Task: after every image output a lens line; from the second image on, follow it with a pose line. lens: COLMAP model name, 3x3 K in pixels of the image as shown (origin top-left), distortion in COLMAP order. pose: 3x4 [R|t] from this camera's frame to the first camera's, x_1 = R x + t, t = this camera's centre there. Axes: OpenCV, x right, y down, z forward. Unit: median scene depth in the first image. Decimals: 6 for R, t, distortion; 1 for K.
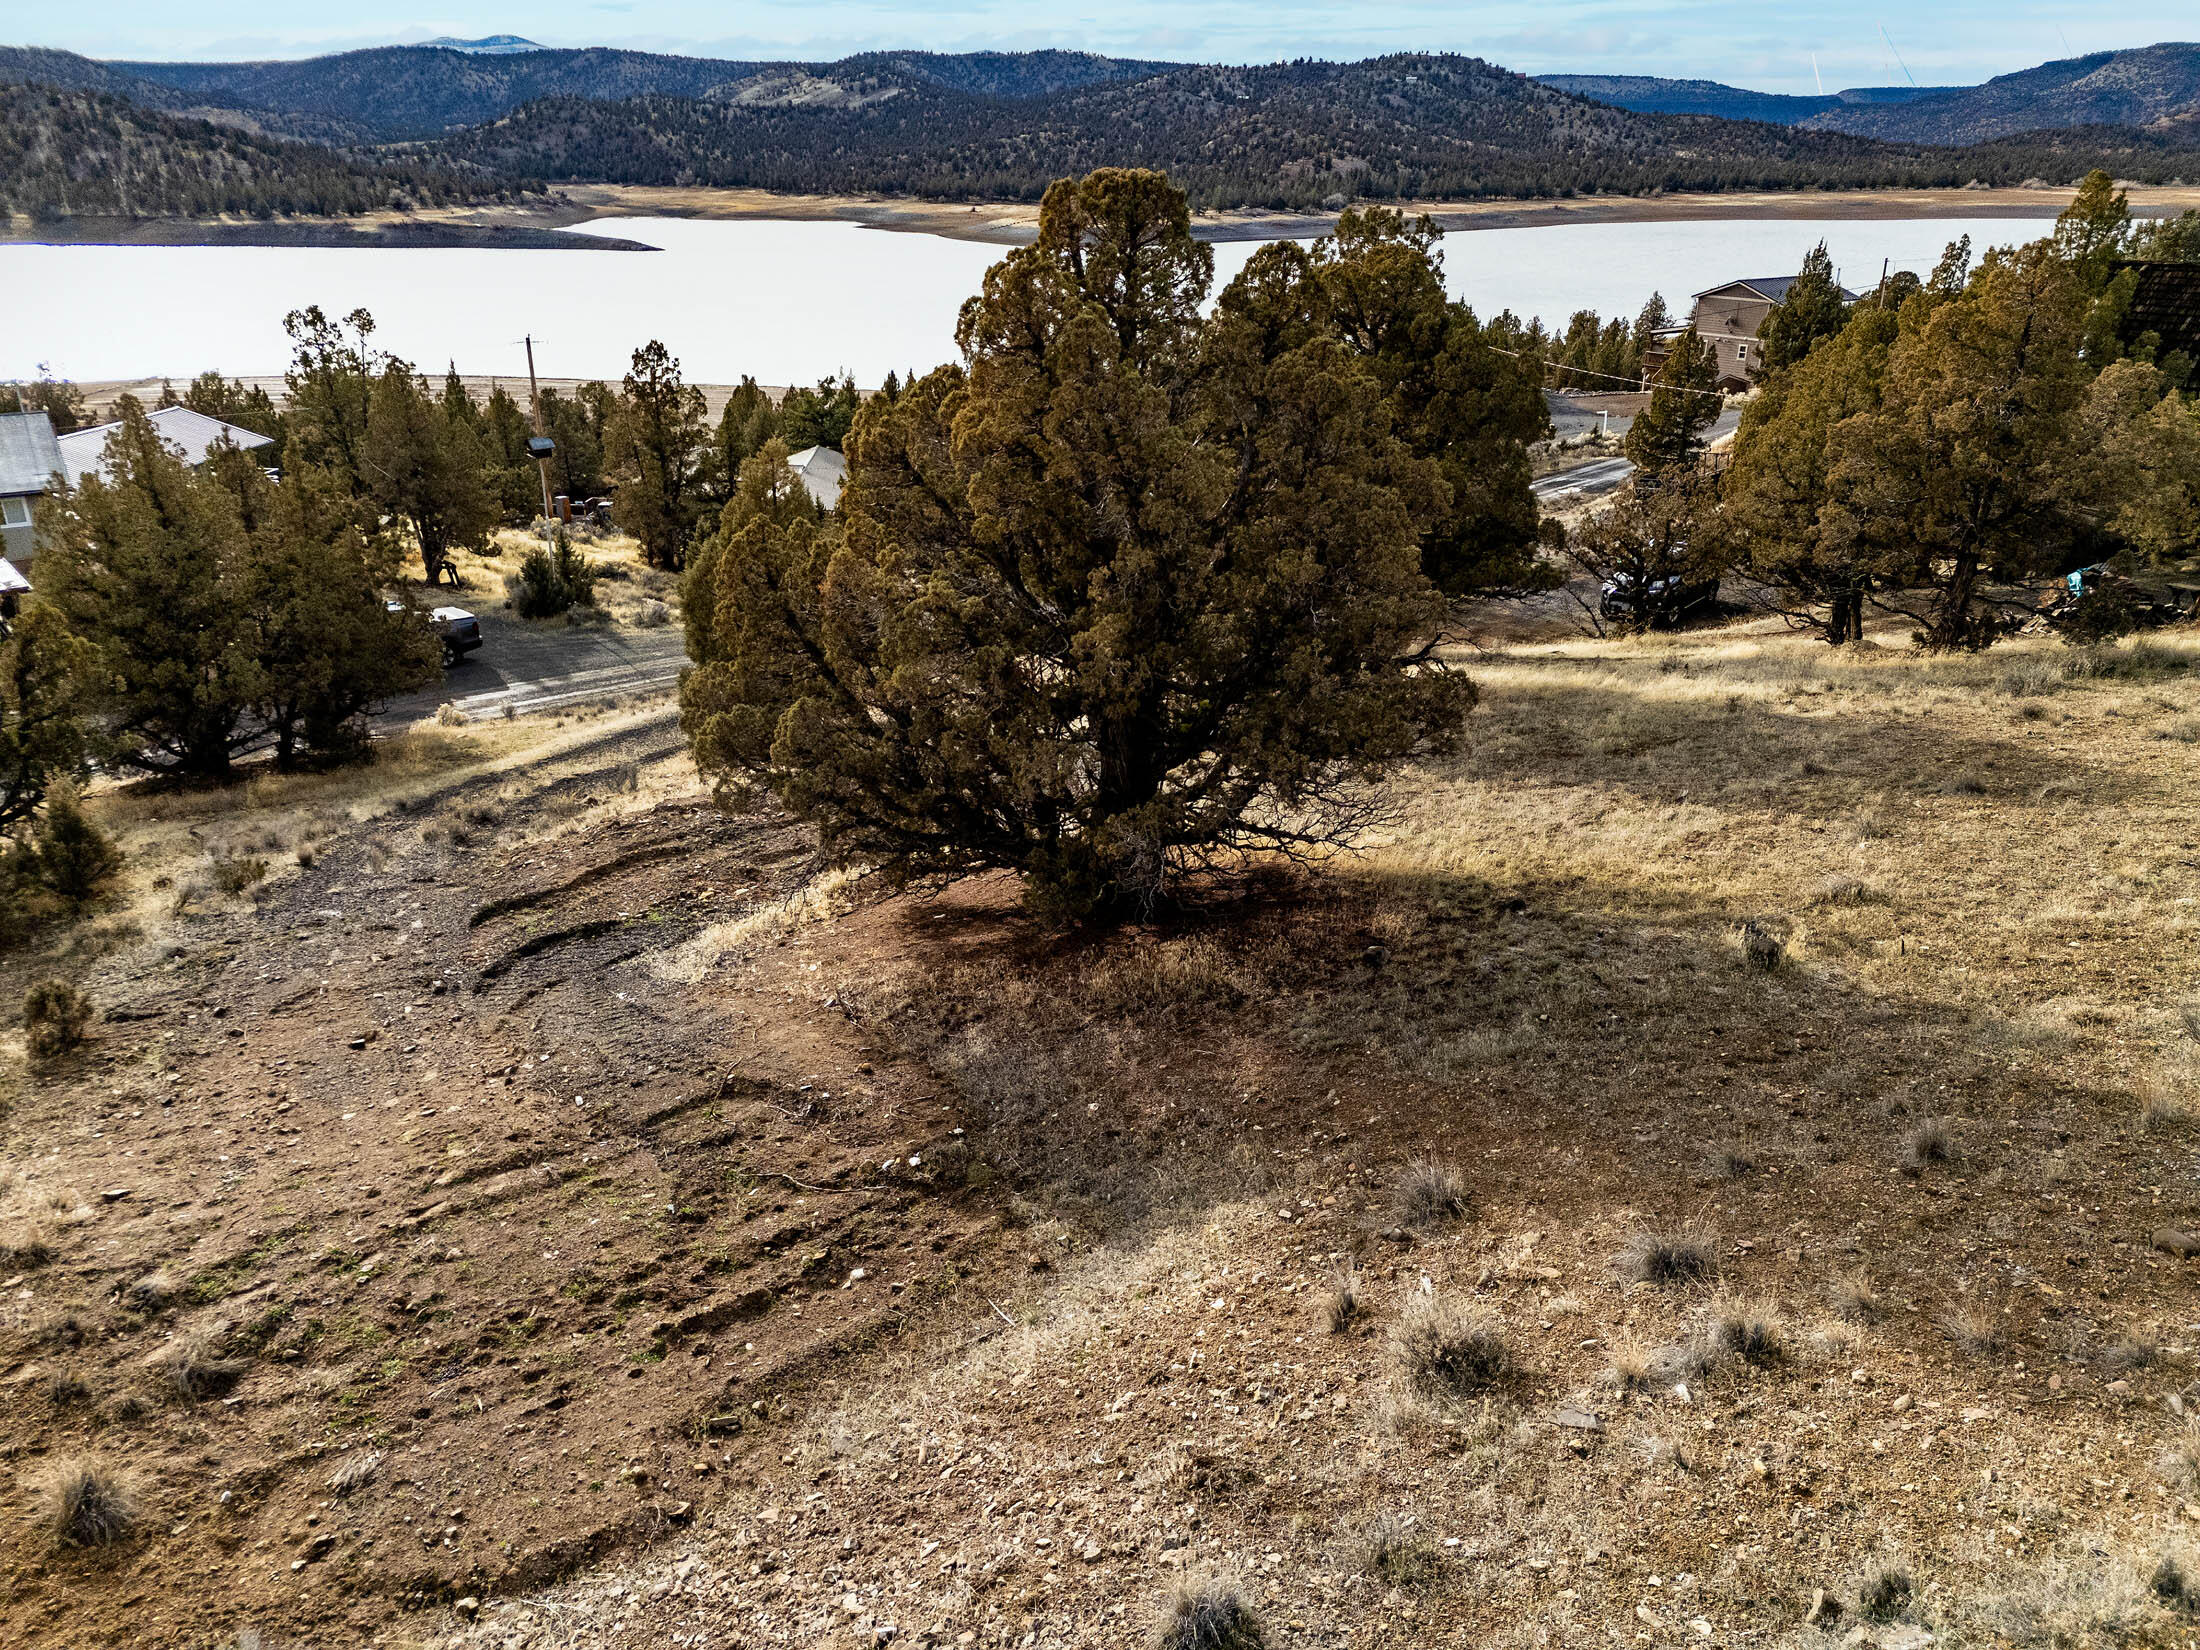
lens RADIAL K [[1607.4, 0, 1096.8], [0, 1607.4, 818.6], [0, 0, 1]] dist [0.072658, -0.056701]
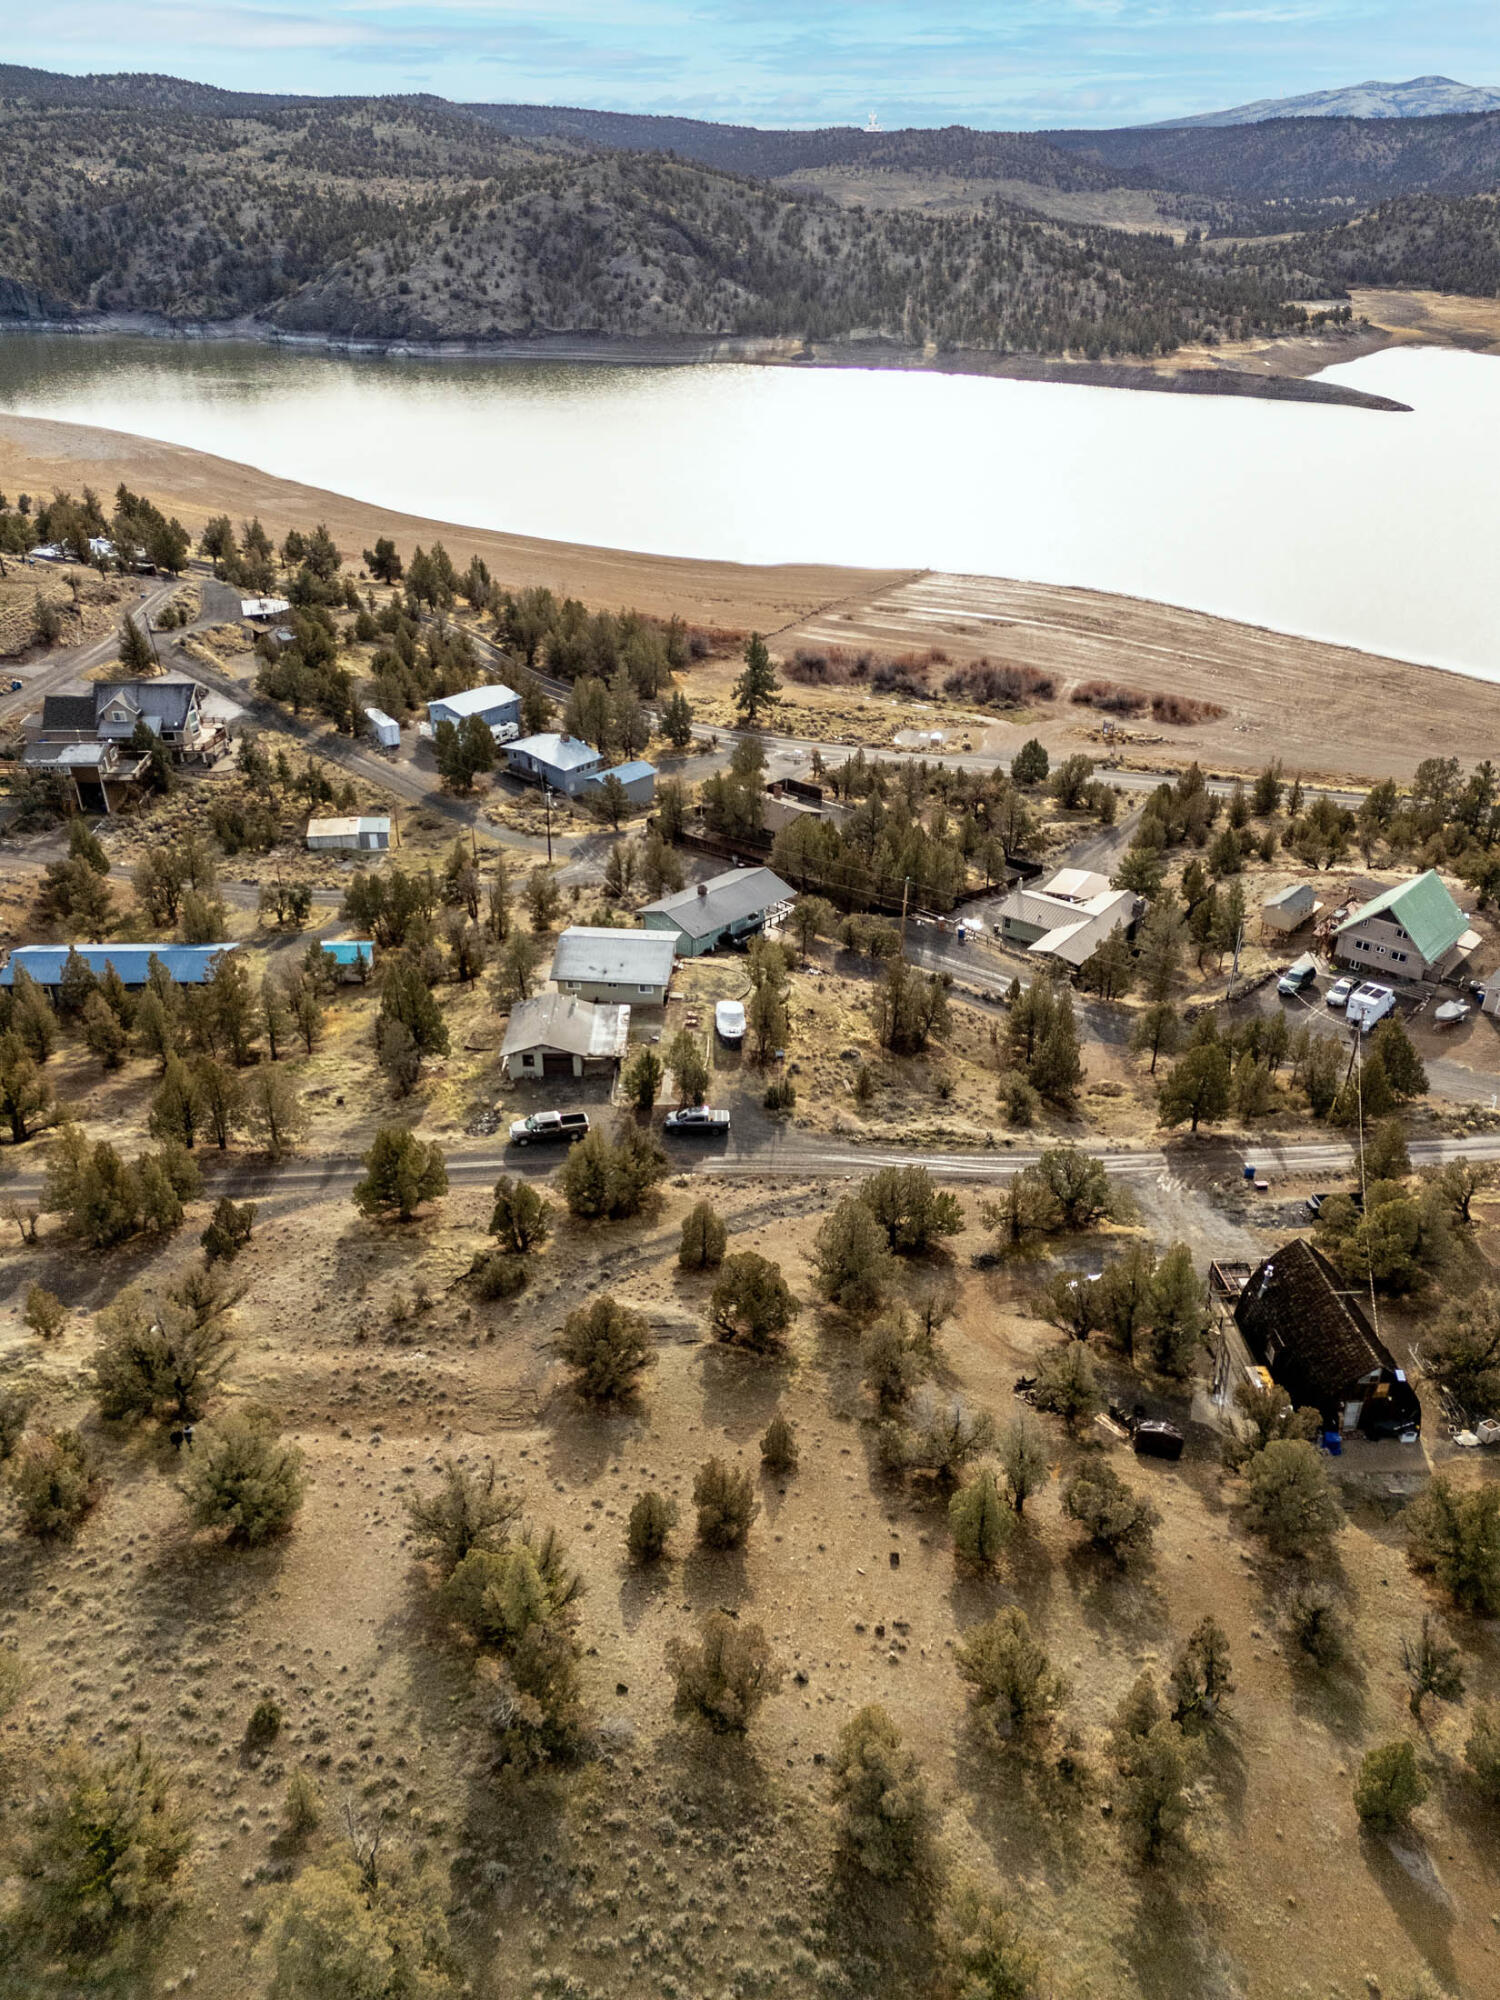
lens RADIAL K [[1461.3, 0, 746.8], [0, 1461.3, 1001.0], [0, 0, 1]] dist [0.072658, -0.056701]
pose [[0.771406, 0.315711, -0.552502, 0.061938], [-0.251953, 0.948825, 0.190398, -0.051318], [0.584339, -0.007670, 0.811474, -0.066258]]
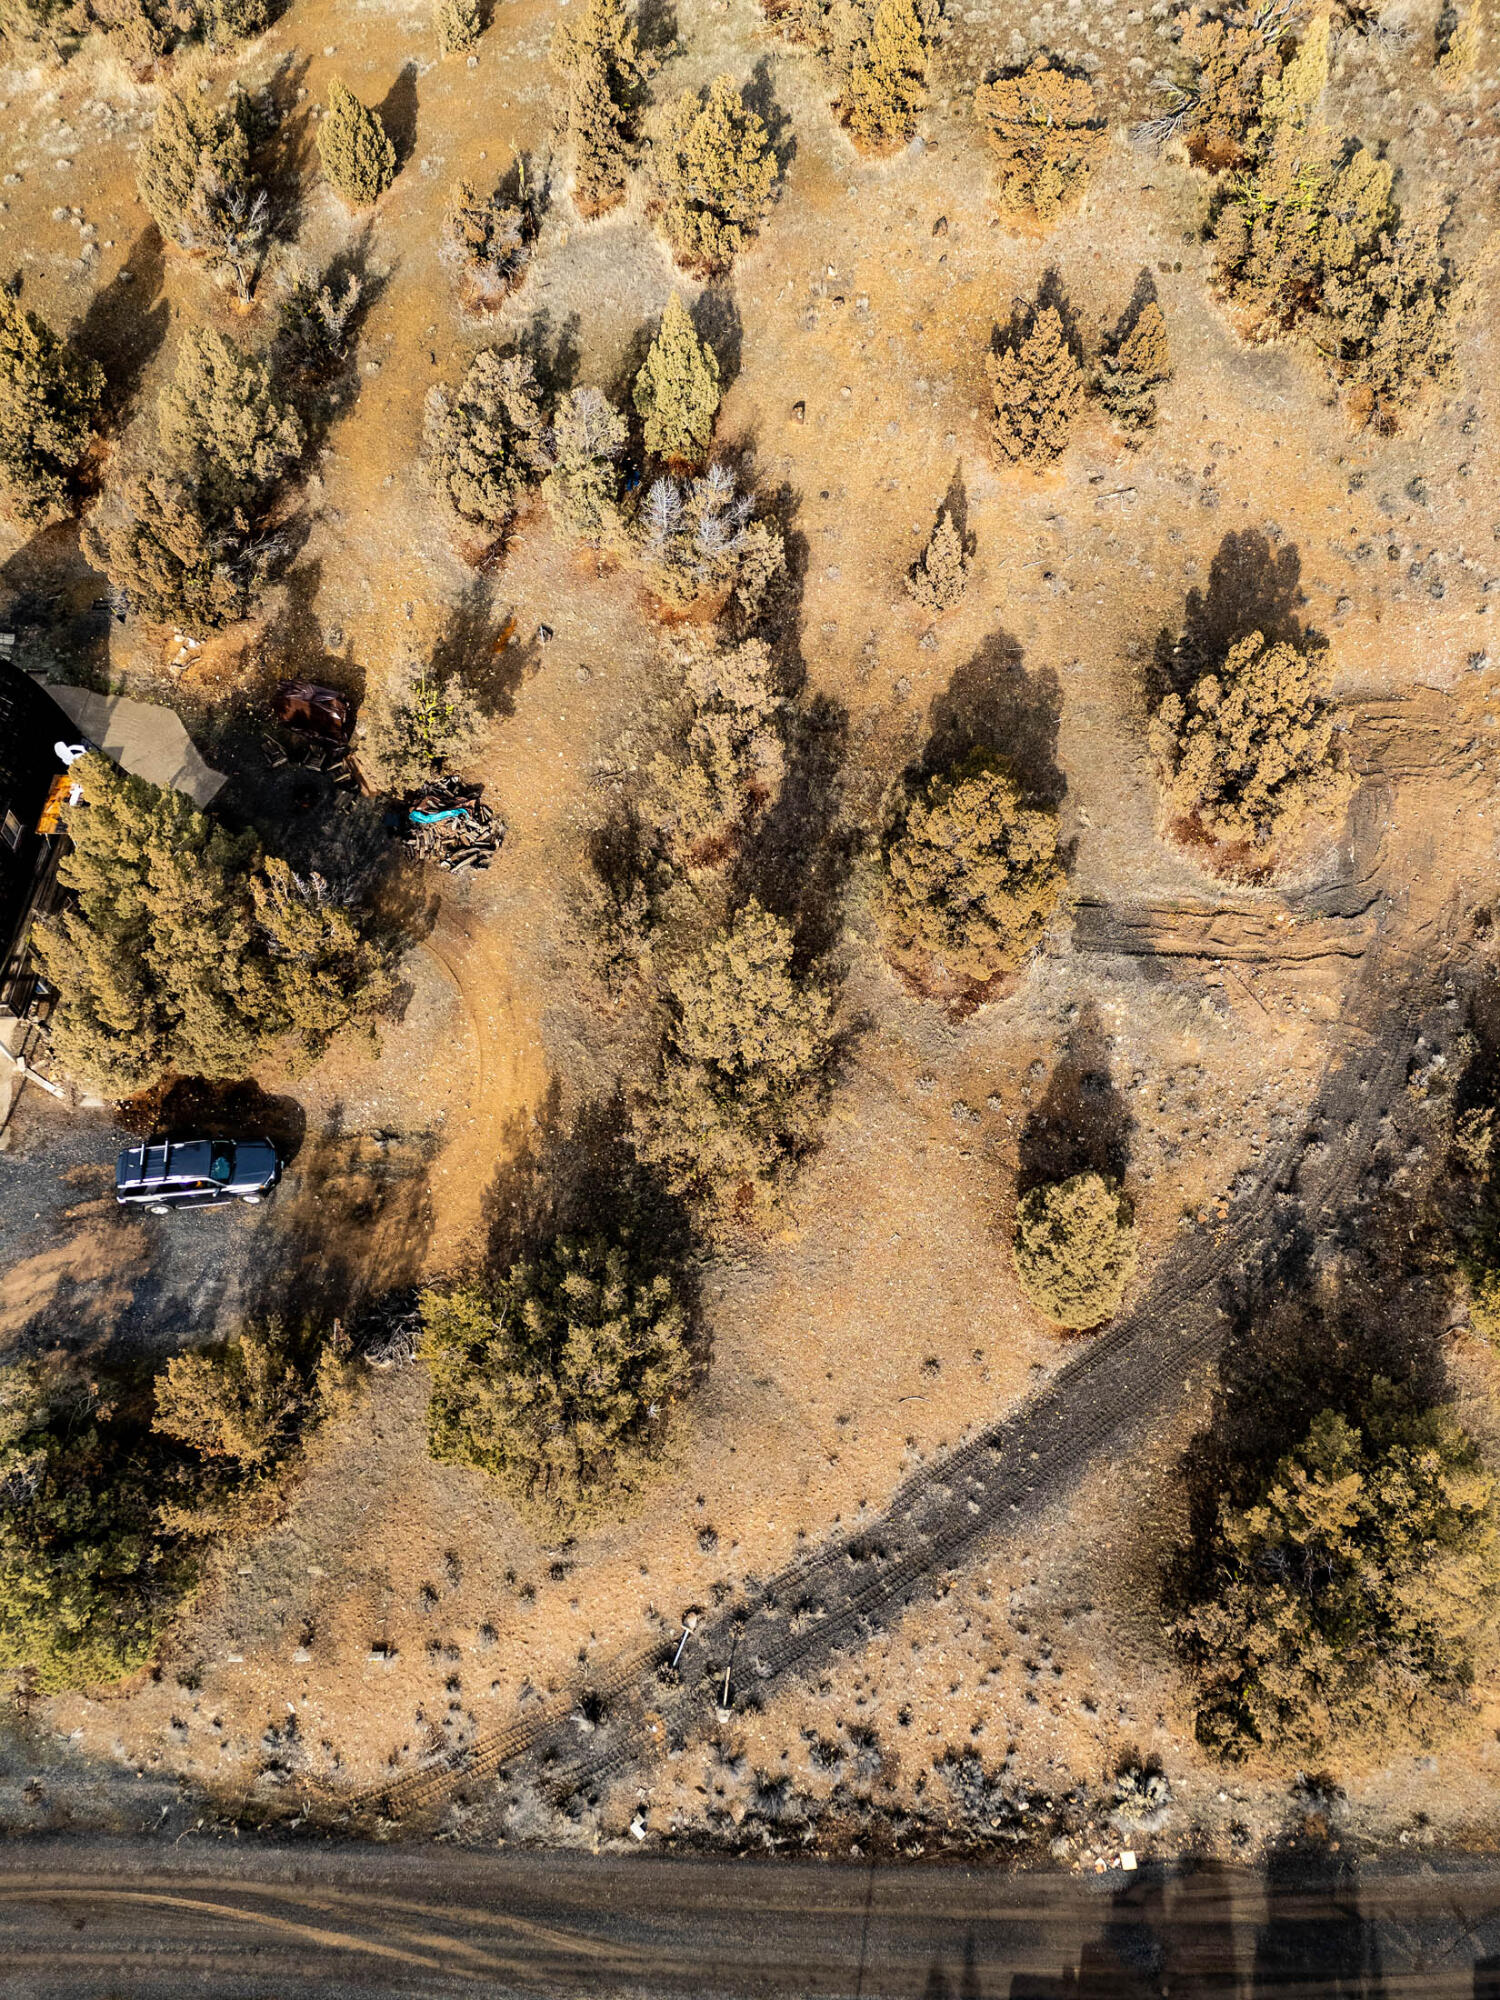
lens RADIAL K [[1461.3, 0, 748.6], [0, 1461.3, 1013.7], [0, 0, 1]] dist [0.072658, -0.056701]
pose [[-0.714136, -0.597025, 0.365474, -0.014240], [0.272822, 0.243434, 0.930757, -0.062258], [-0.644654, 0.764396, -0.010964, 0.041257]]
